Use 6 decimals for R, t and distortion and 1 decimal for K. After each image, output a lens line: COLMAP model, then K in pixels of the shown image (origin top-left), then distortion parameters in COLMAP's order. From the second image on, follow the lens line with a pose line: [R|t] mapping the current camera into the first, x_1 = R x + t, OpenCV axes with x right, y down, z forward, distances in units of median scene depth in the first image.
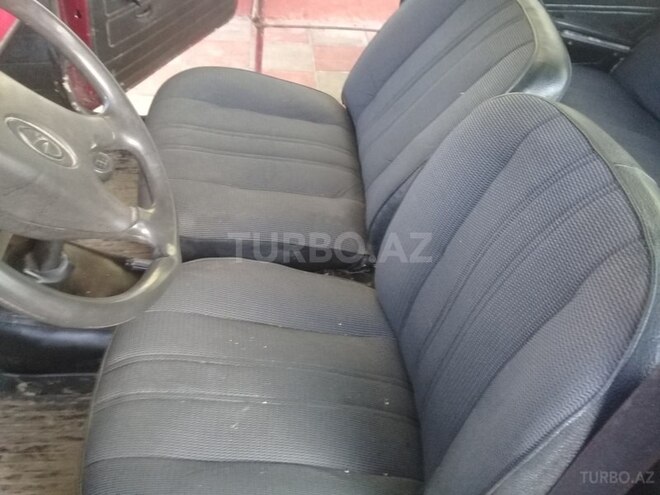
lens RADIAL K [[605.9, 0, 330.0], [0, 605.9, 247.5], [0, 0, 1]] dist [0.075234, -0.165632]
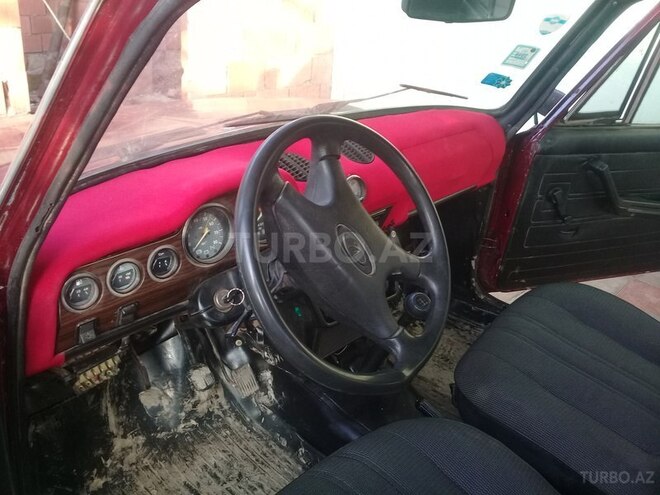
lens RADIAL K [[605.9, 0, 330.0], [0, 605.9, 247.5], [0, 0, 1]] dist [0.075234, -0.165632]
pose [[0.680812, 0.289319, -0.672897, 0.216216], [-0.505315, 0.850572, -0.145546, 0.029107], [0.530238, 0.439115, 0.725277, -0.025501]]
